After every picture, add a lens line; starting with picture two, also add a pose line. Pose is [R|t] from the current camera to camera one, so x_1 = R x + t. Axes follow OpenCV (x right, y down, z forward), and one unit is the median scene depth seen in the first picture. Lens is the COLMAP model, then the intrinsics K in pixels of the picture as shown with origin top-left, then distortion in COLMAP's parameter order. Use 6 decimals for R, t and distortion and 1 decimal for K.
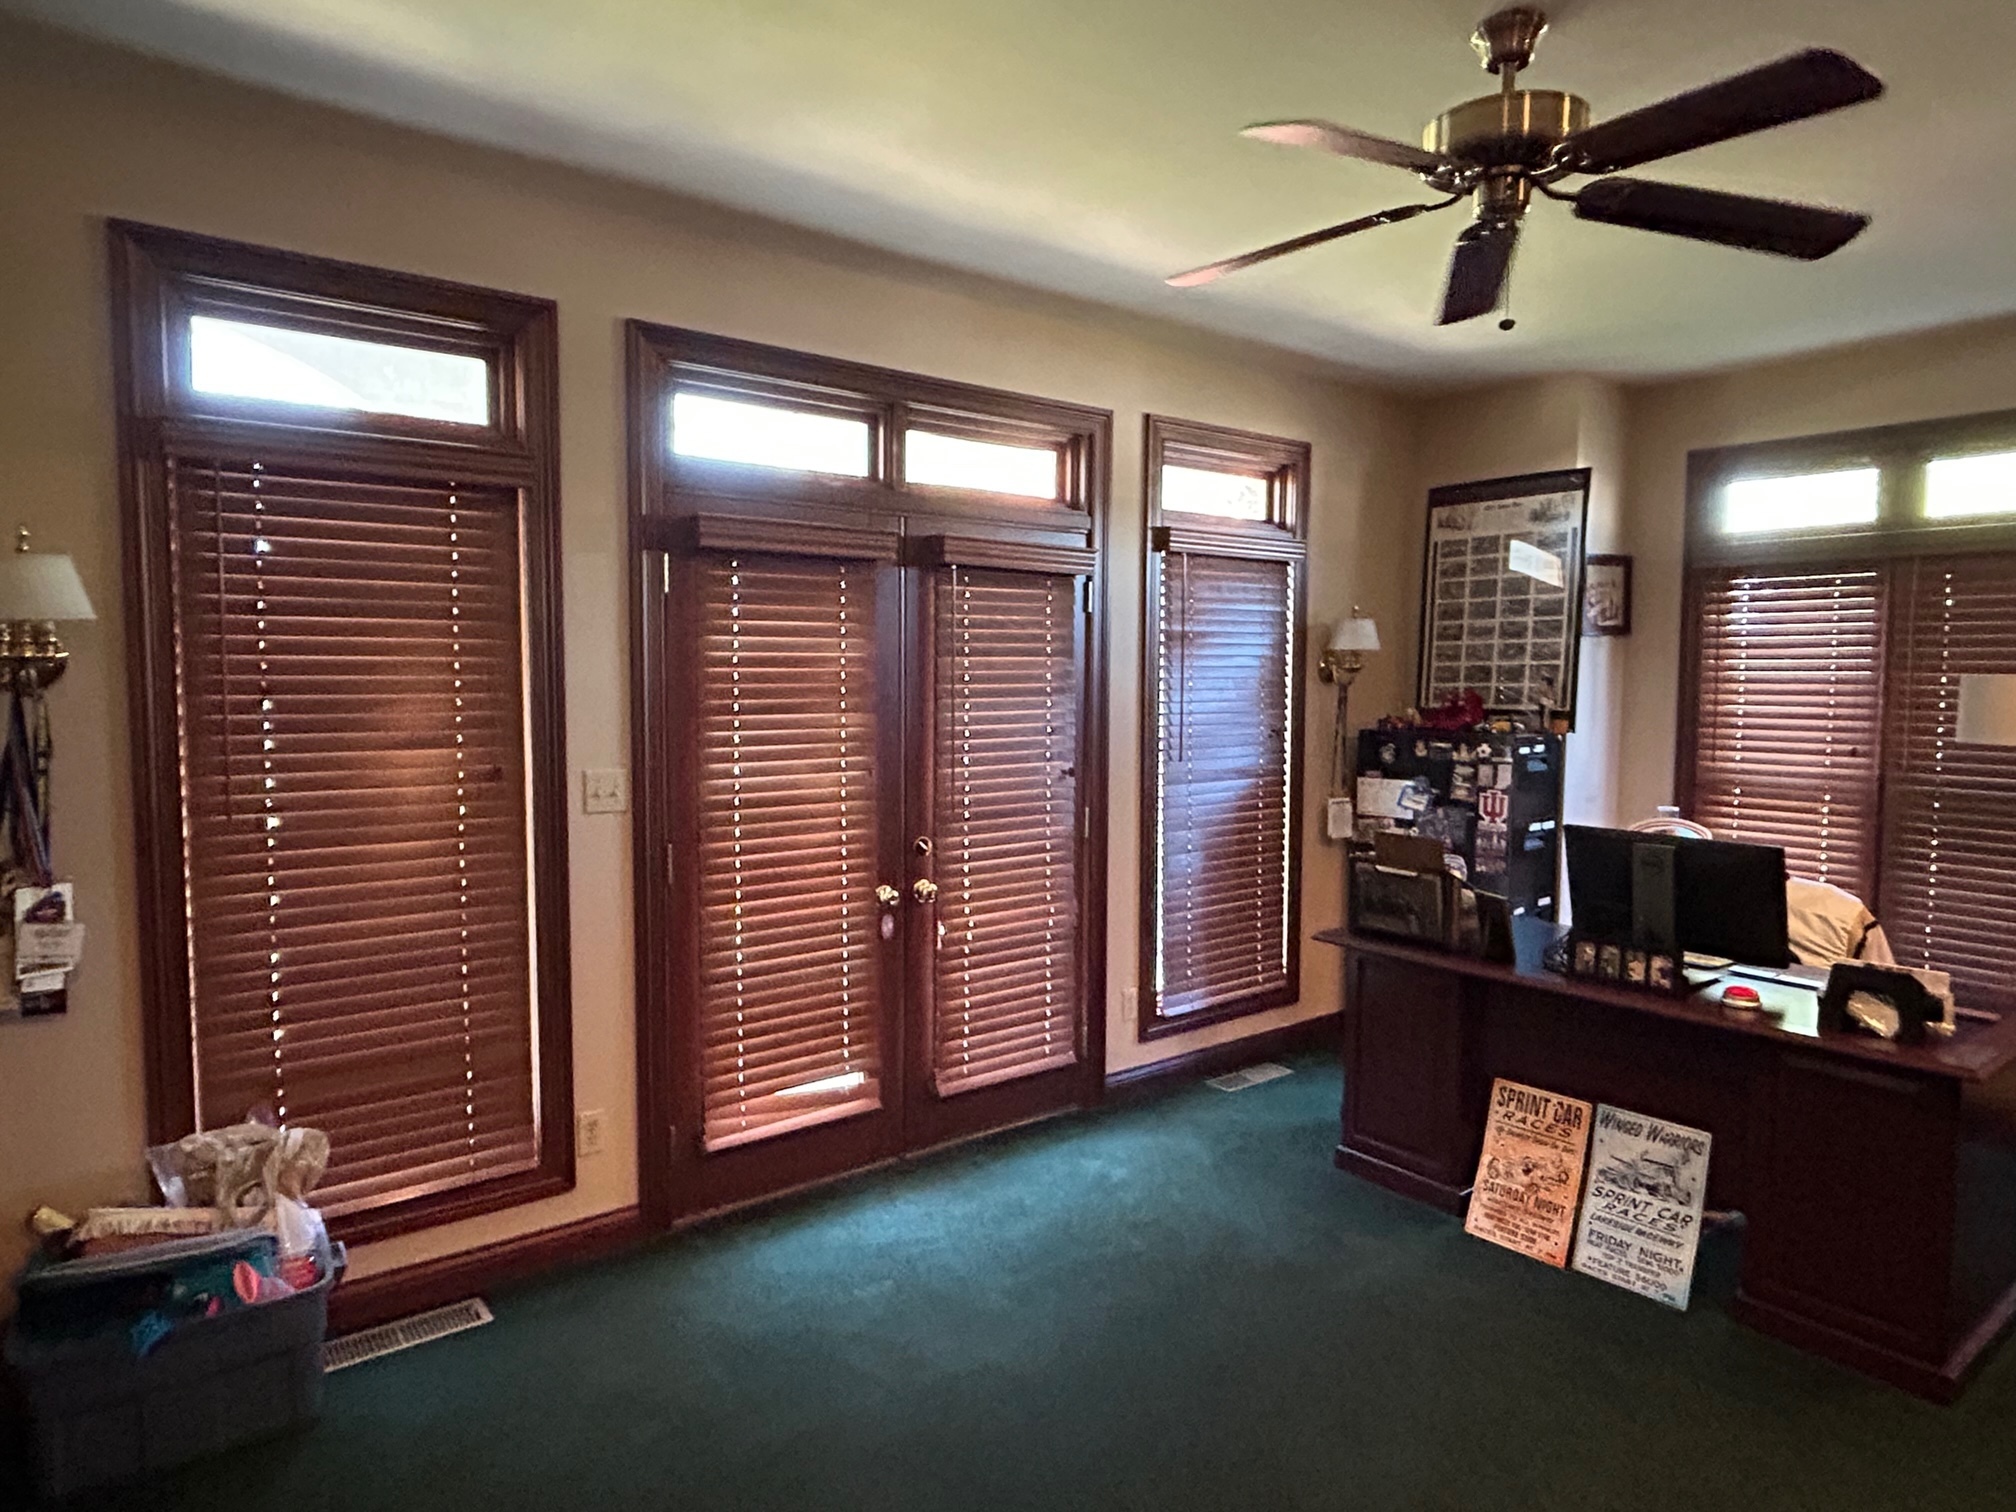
lens RADIAL K [[1237.5, 0, 1007.0], [0, 1237.5, 764.8], [0, 0, 1]] dist [0.002388, -0.000068]
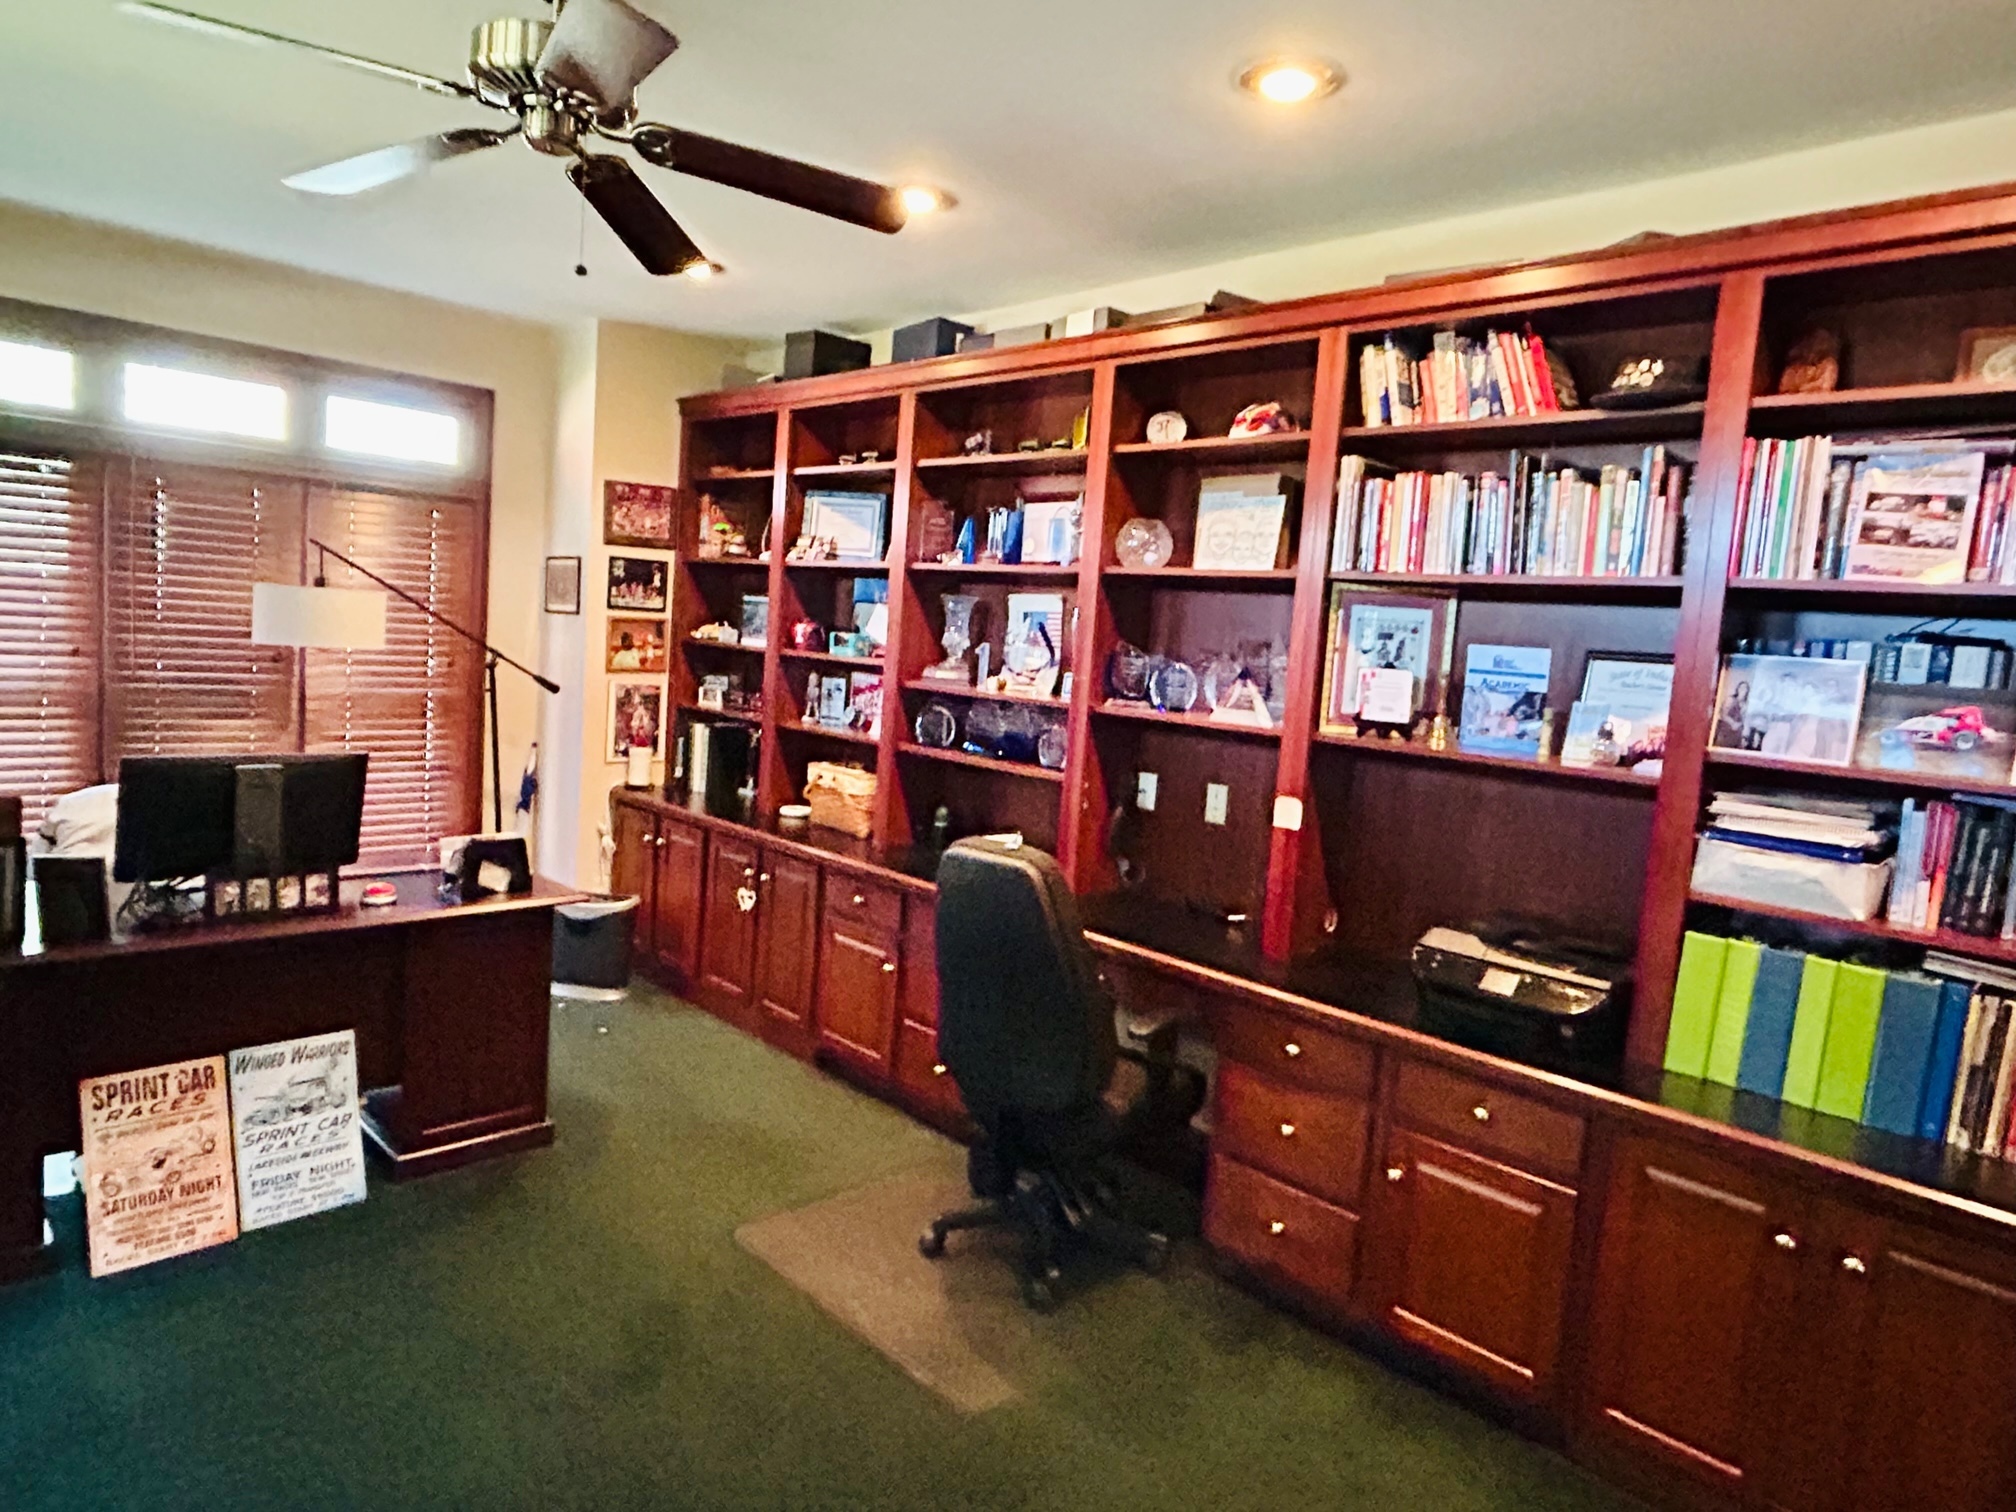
lens RADIAL K [[1237.5, 0, 1006.5], [0, 1237.5, 752.0], [0, 0, 1]] dist [0.002388, -0.000068]
pose [[-0.112708, -0.112699, 0.987216, -0.476148], [0.008220, 0.993407, 0.114344, -0.049481], [-0.993594, 0.021003, -0.111038, 0.526706]]
